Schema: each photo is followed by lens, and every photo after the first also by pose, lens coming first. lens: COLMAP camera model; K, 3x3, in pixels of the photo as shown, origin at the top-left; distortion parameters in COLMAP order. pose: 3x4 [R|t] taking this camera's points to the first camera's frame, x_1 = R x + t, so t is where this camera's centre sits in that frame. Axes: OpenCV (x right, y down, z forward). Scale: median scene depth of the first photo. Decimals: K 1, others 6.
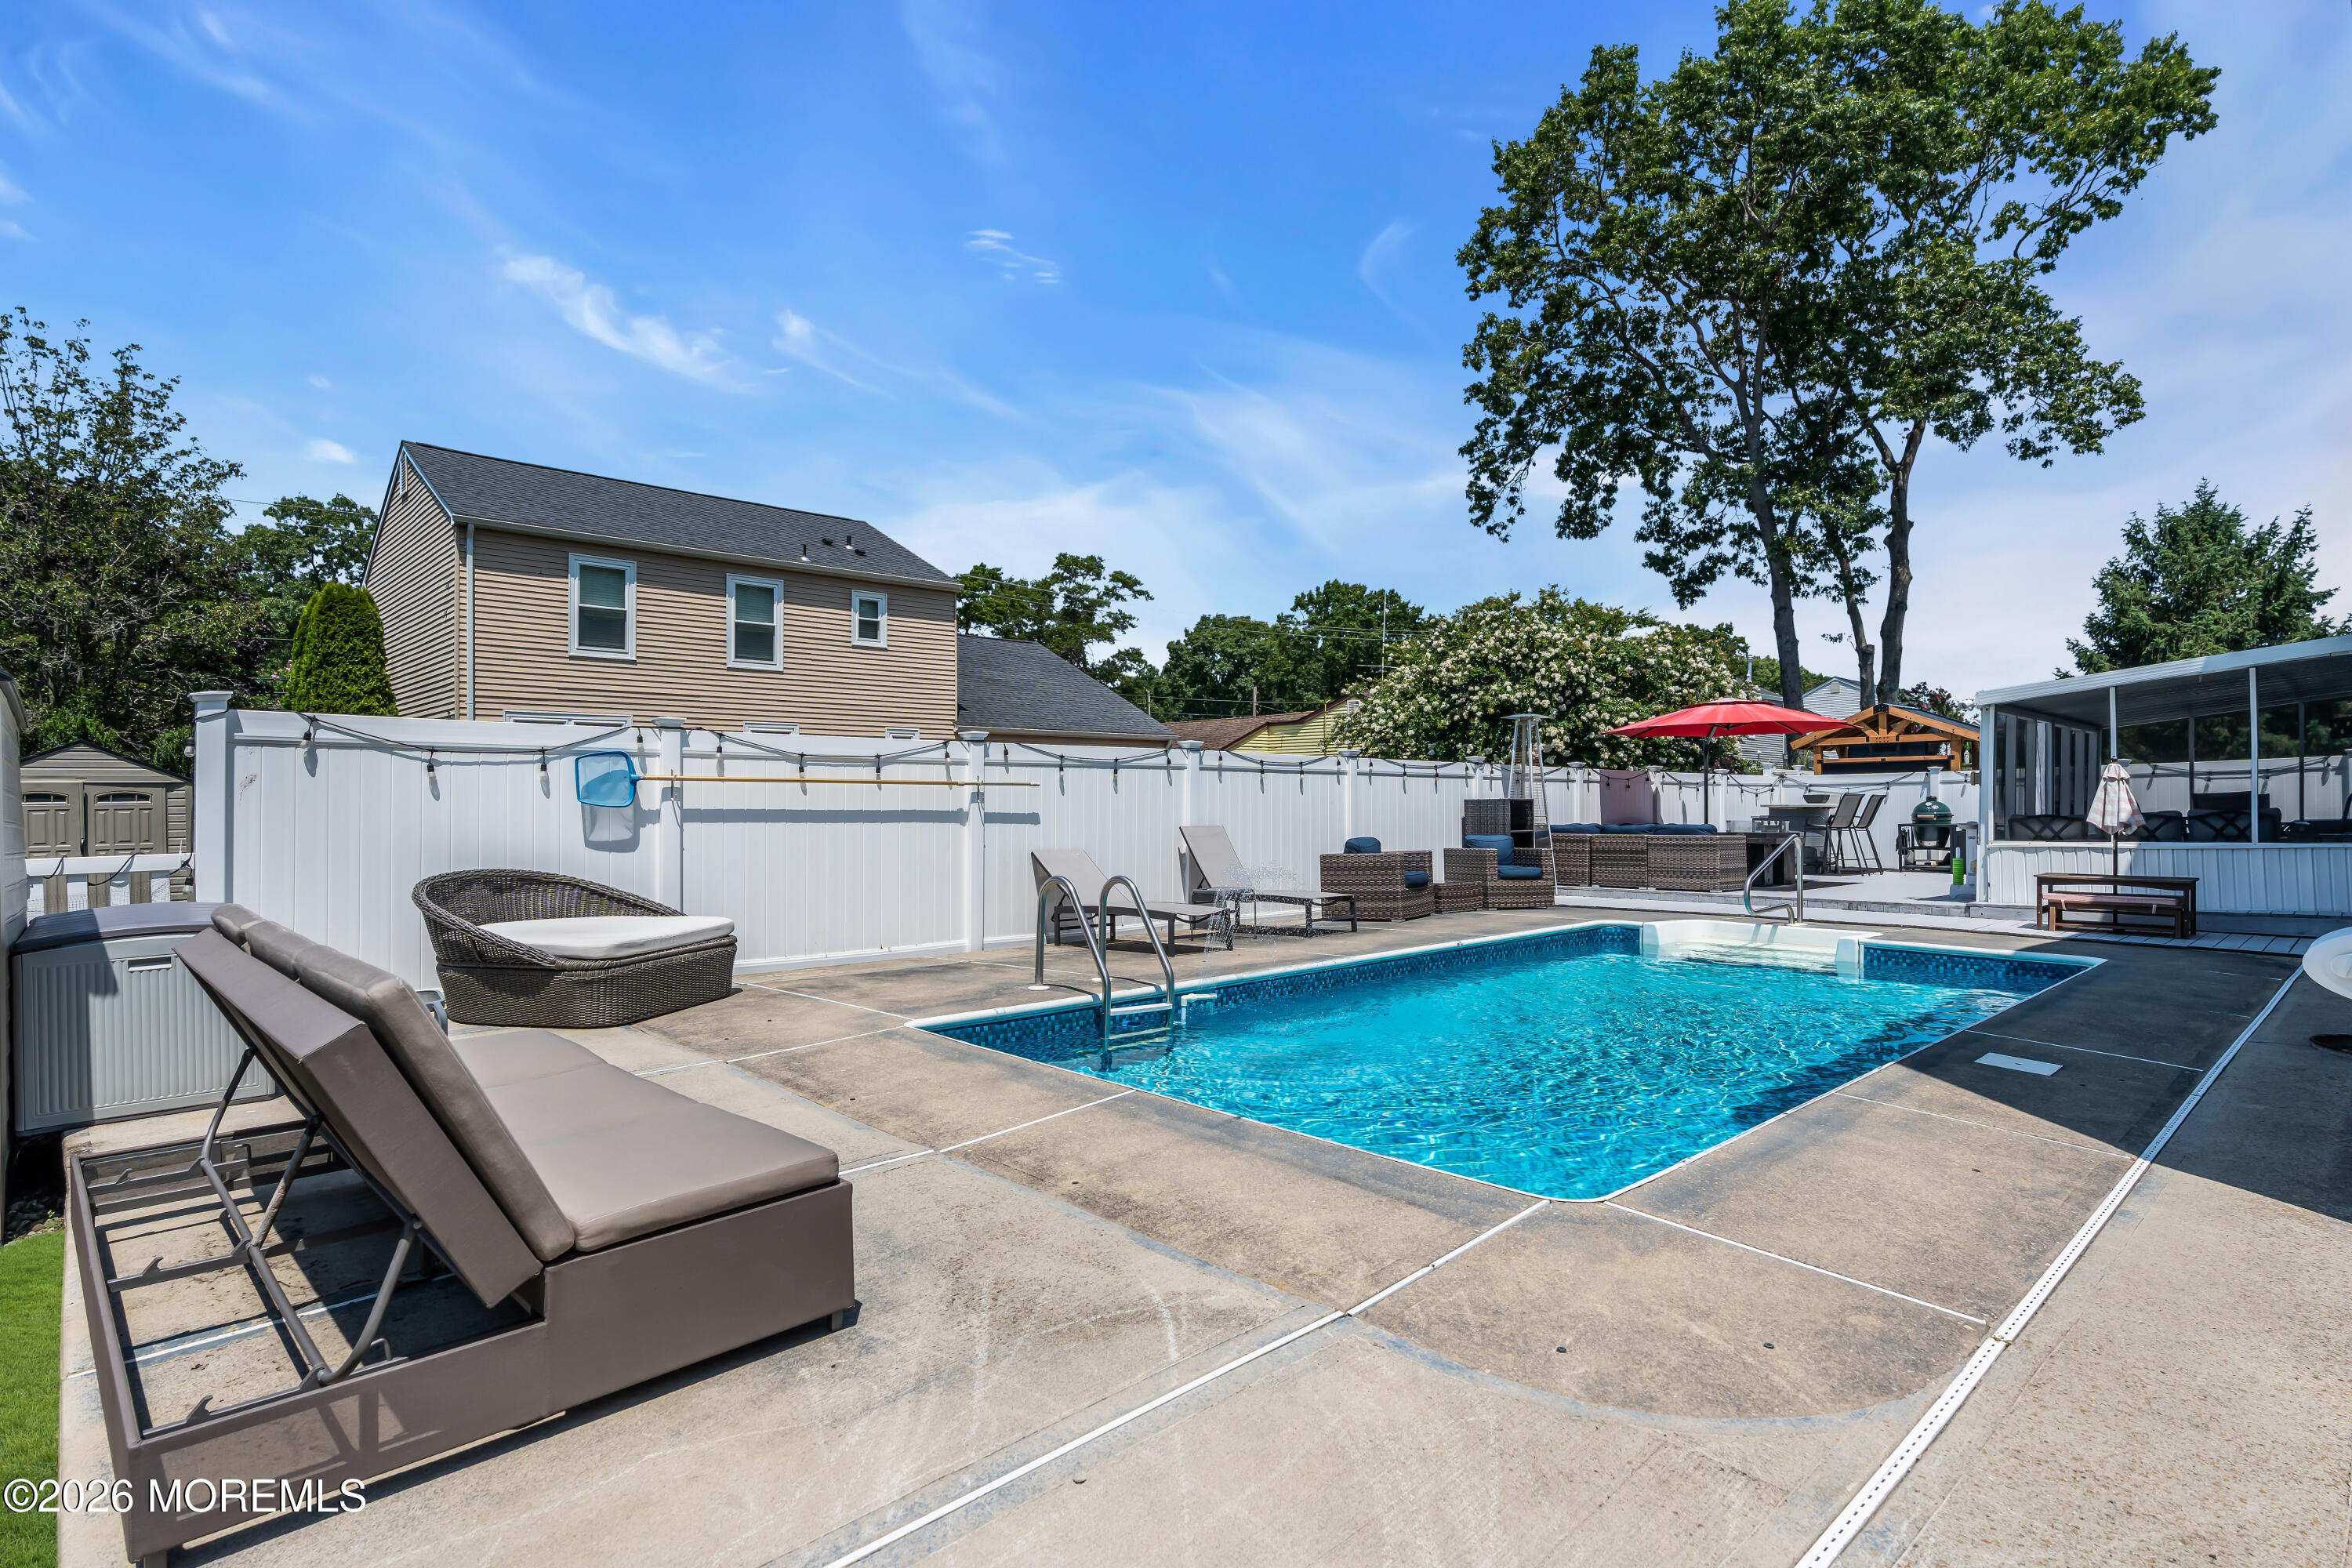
lens RADIAL K [[1180.8, 0, 1176.0], [0, 1180.8, 784.0], [0, 0, 1]] dist [0.003618, 0.000284]
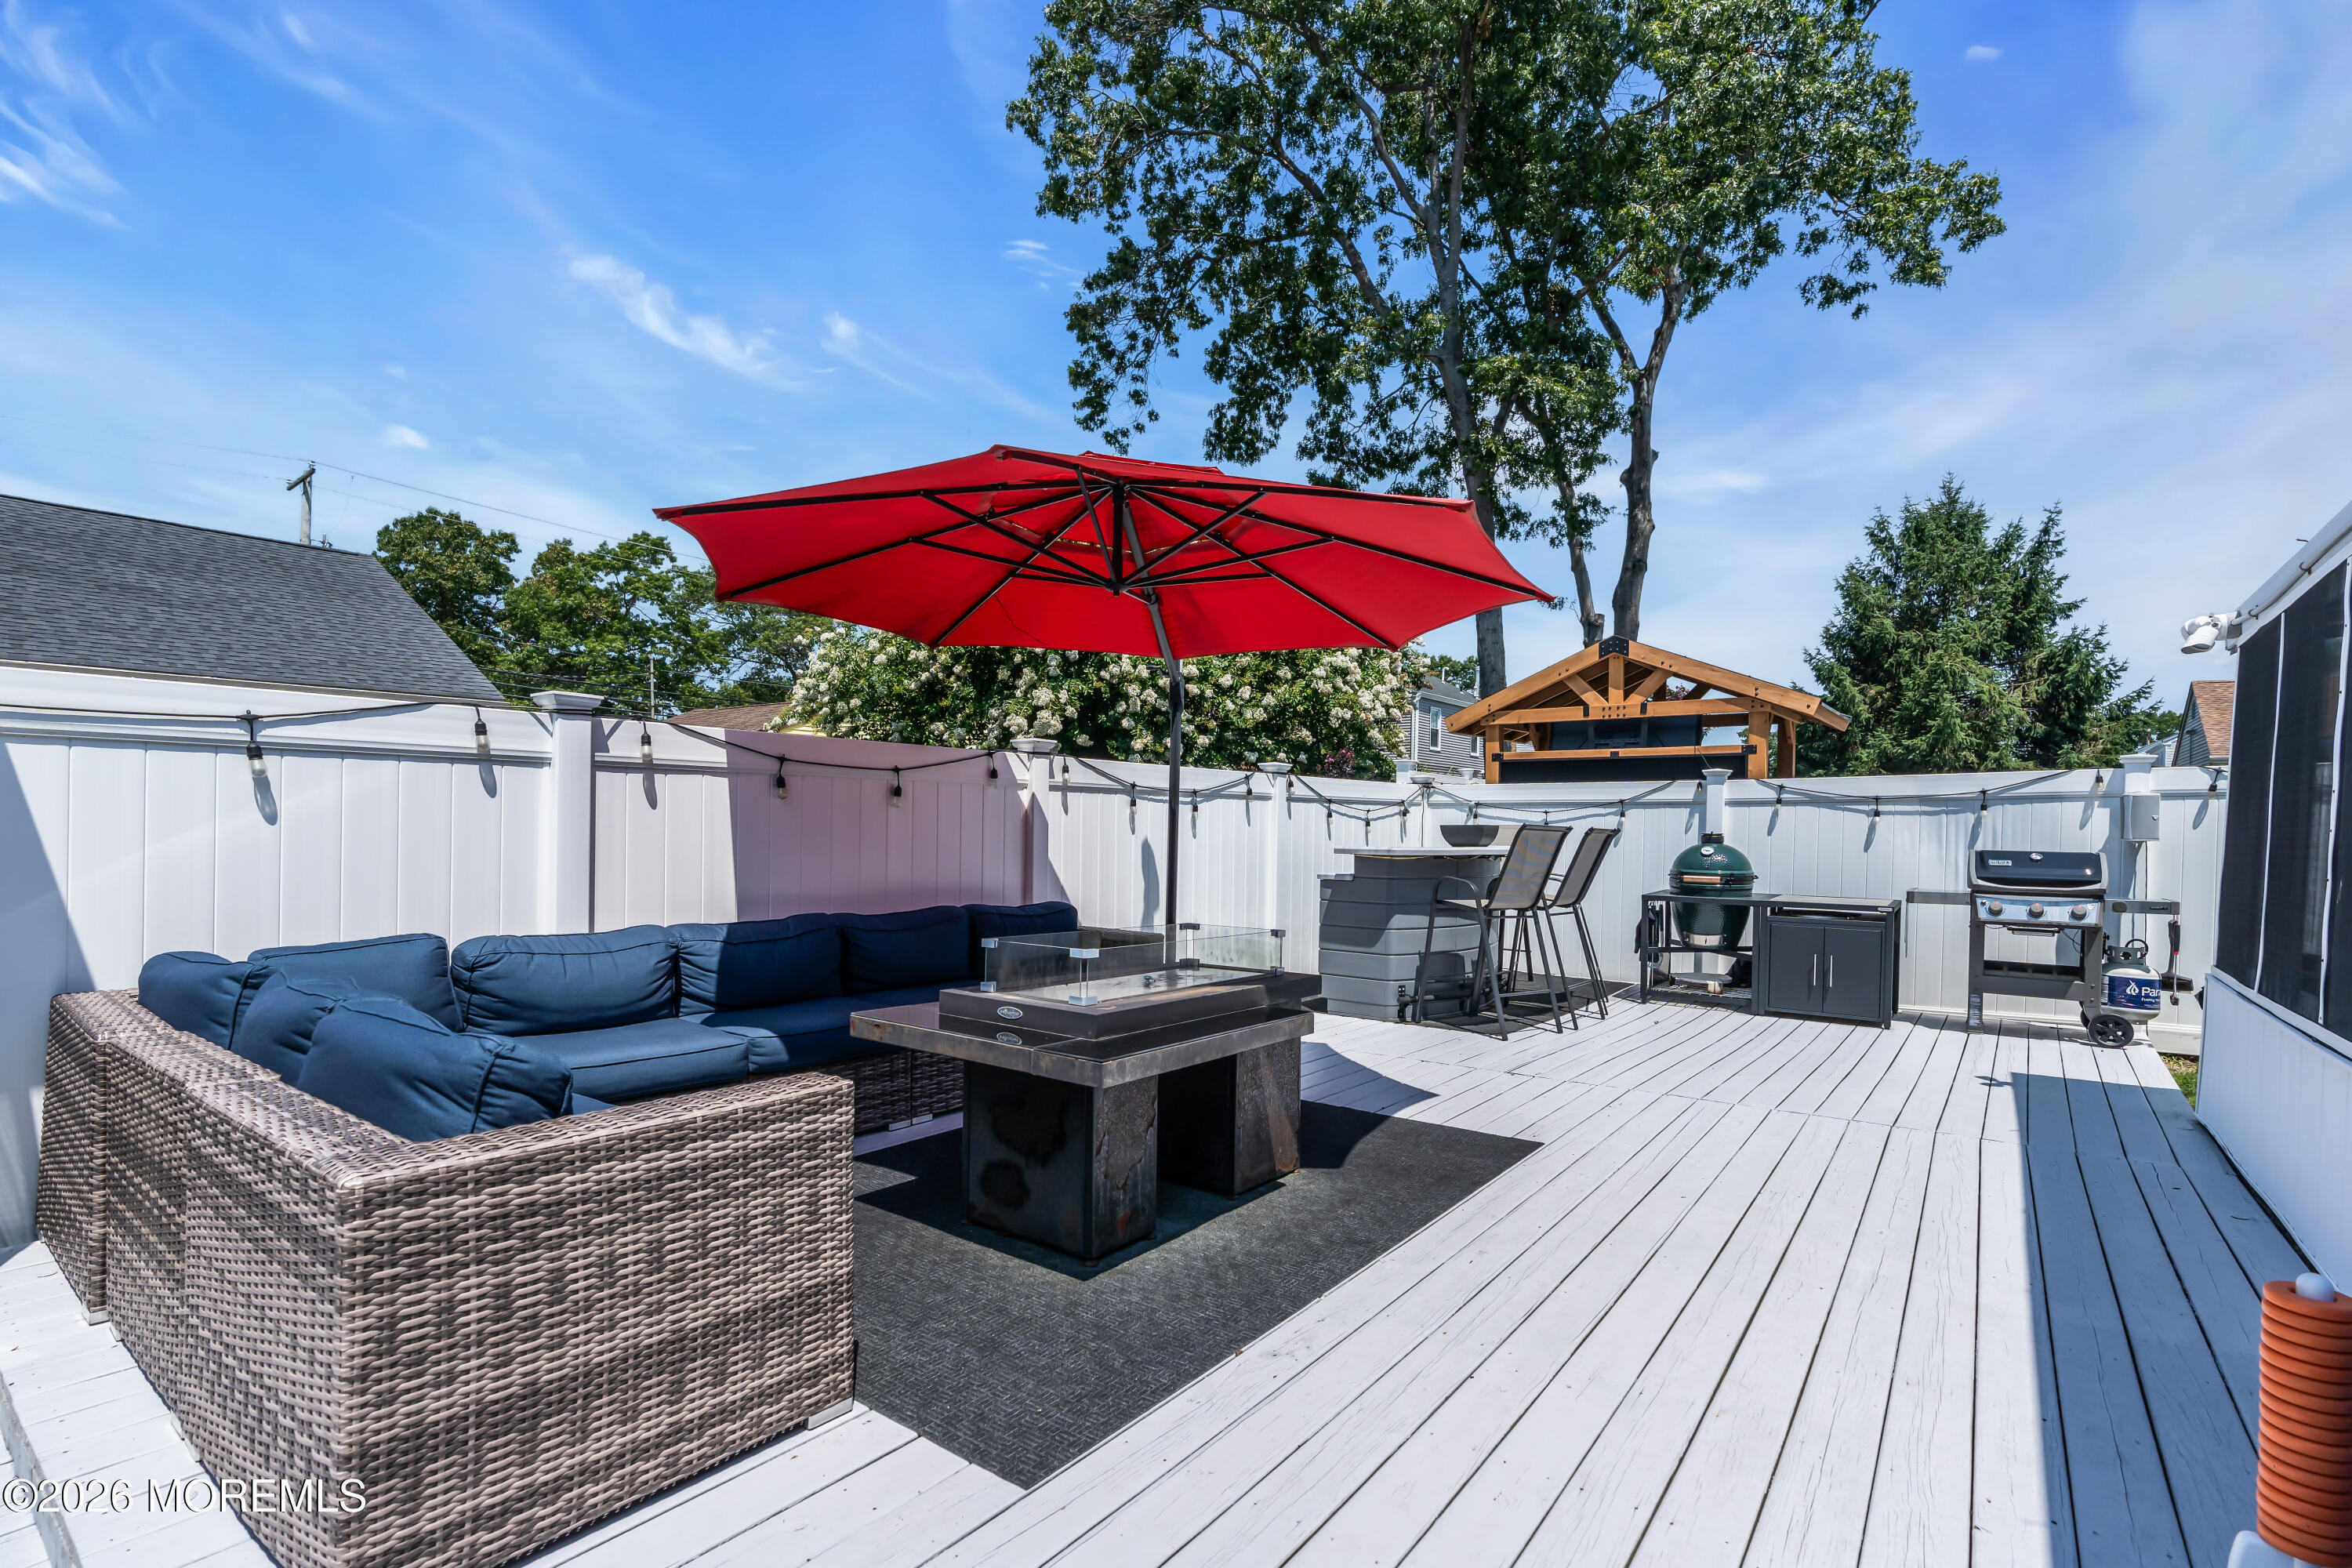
lens RADIAL K [[1088.3, 0, 1188.2], [0, 1088.3, 827.9], [0, 0, 1]] dist [-0.002006, 0.000100]
pose [[0.985147, 0.016338, 0.170936, 0.297701], [-0.020422, 0.999546, 0.022161, 0.002616], [-0.170497, -0.025323, 0.985033, 0.501364]]
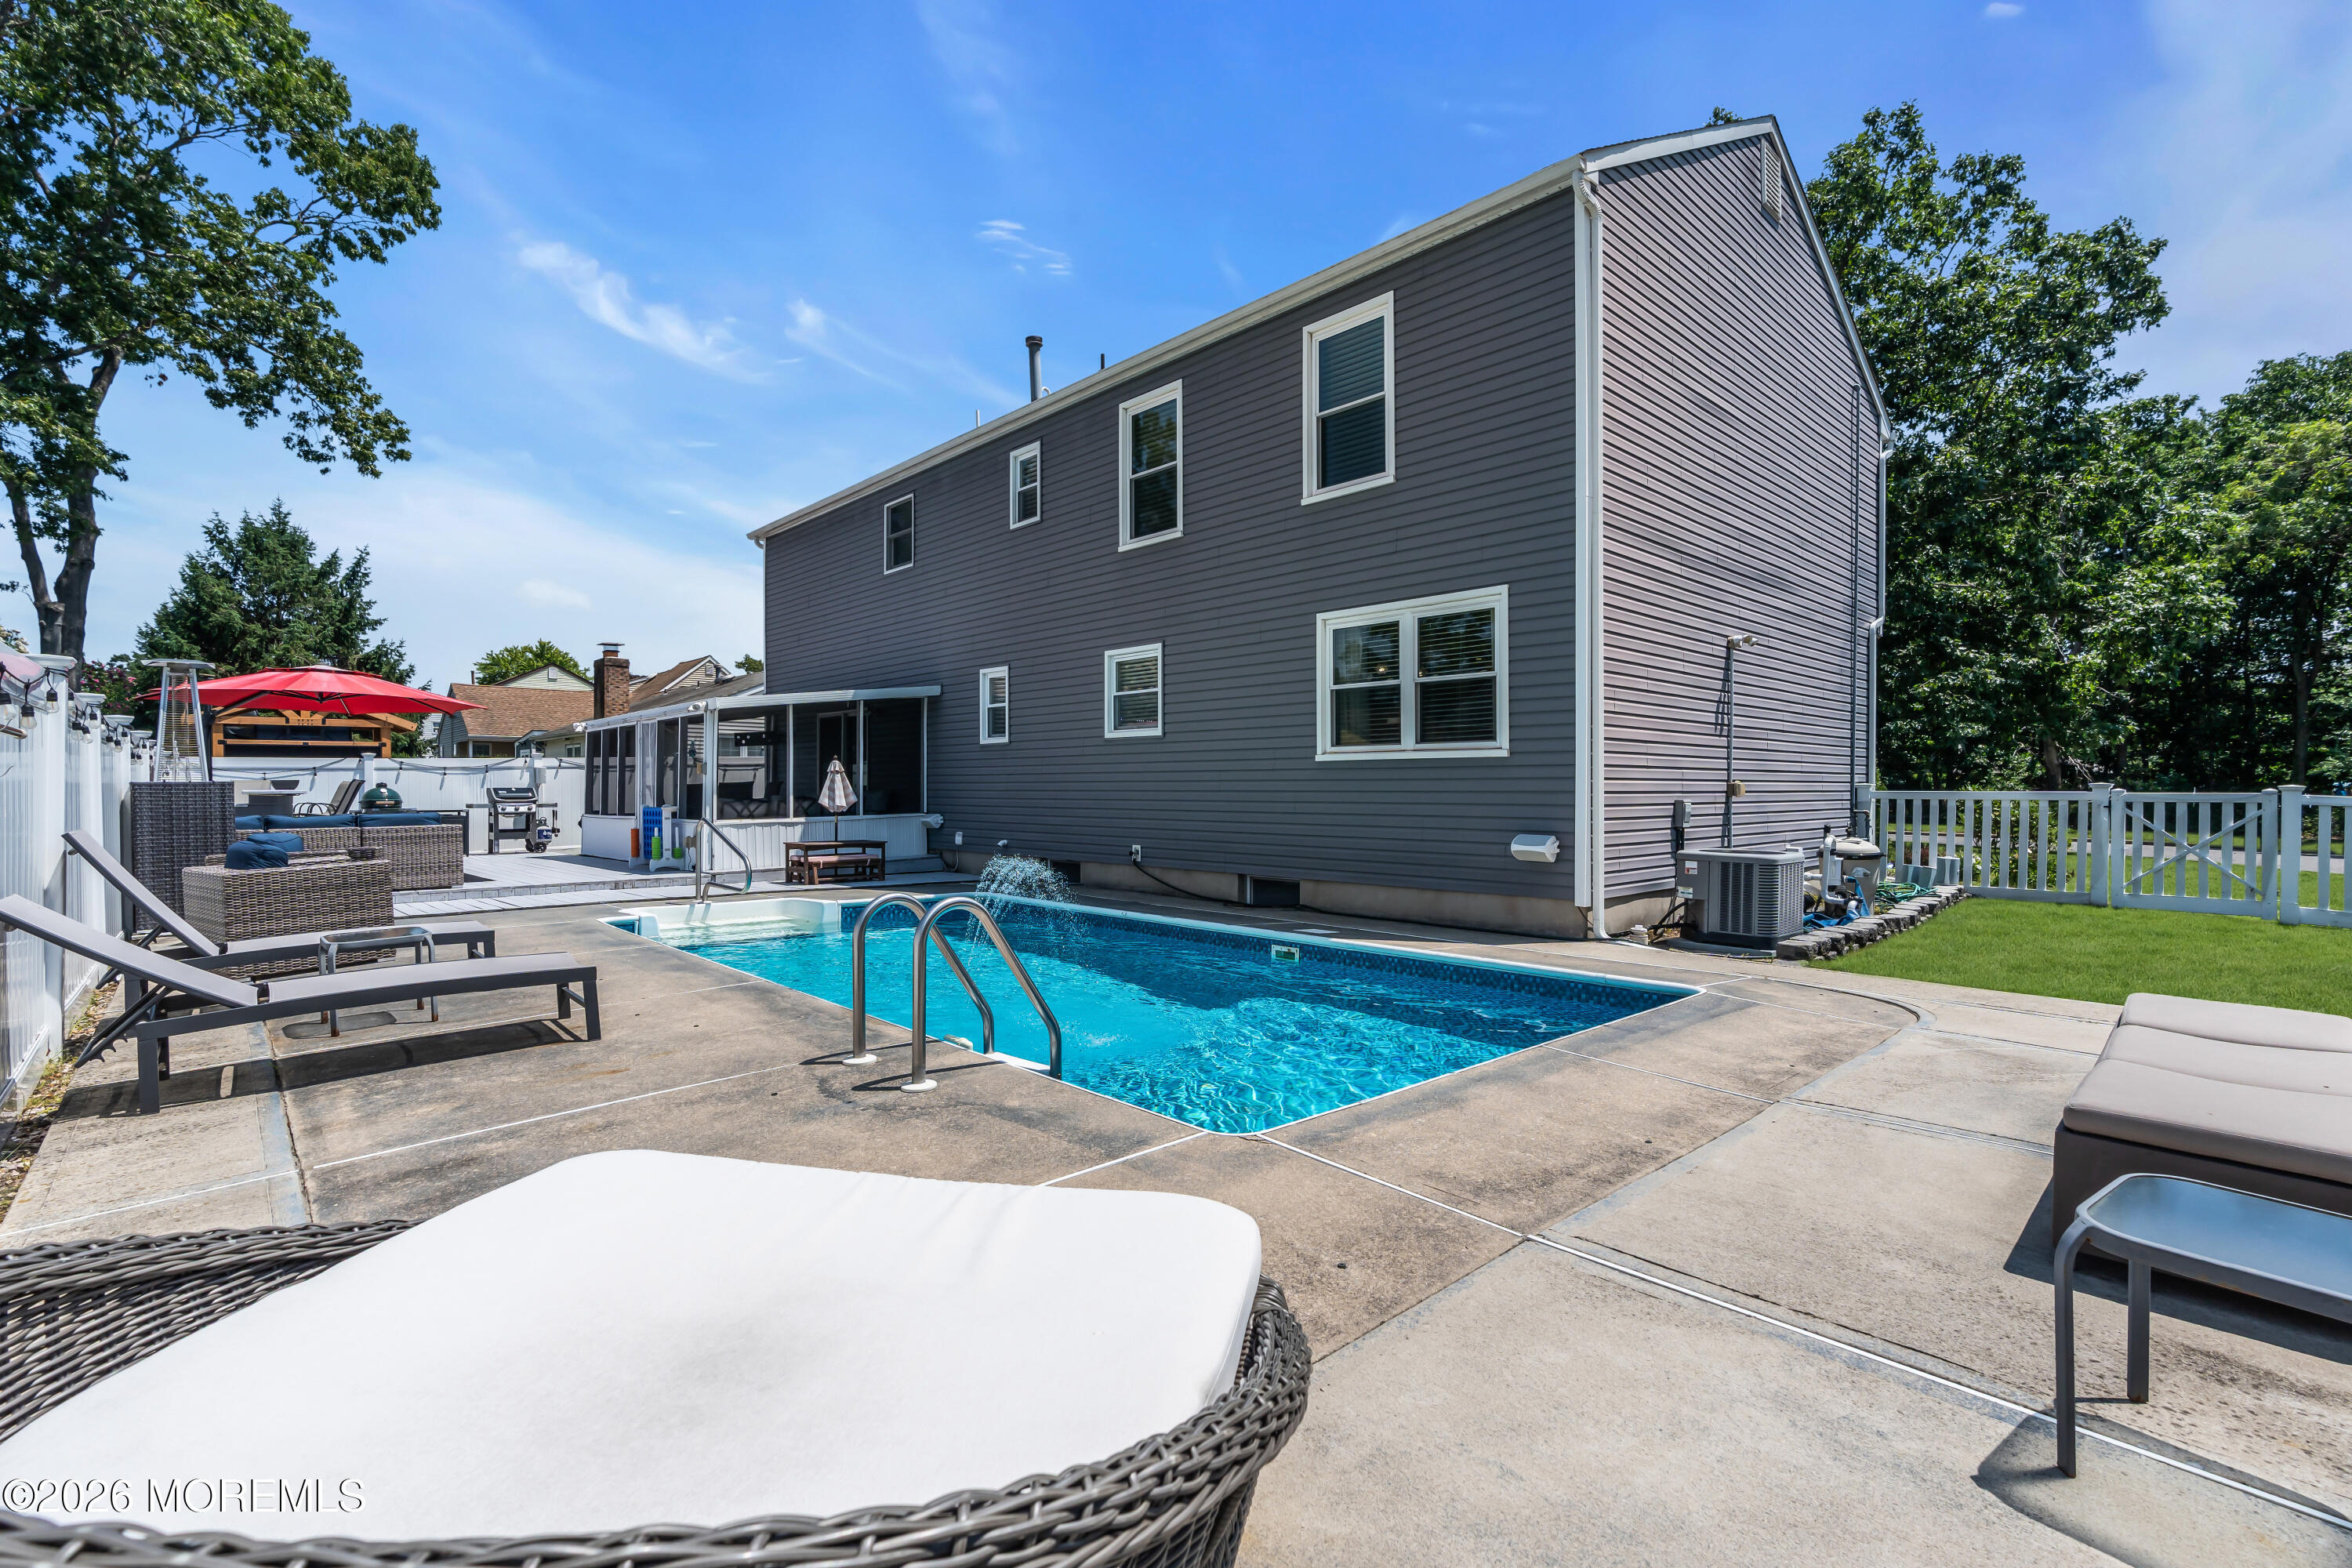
lens RADIAL K [[1053.2, 0, 1176.0], [0, 1053.2, 784.0], [0, 0, 1]] dist [0.001292, 0.000245]
pose [[0.007404, 0.006904, 0.999949, -0.194928], [-0.014749, 0.999868, -0.006794, 0.005859], [-0.999864, -0.014698, 0.007505, 0.257622]]
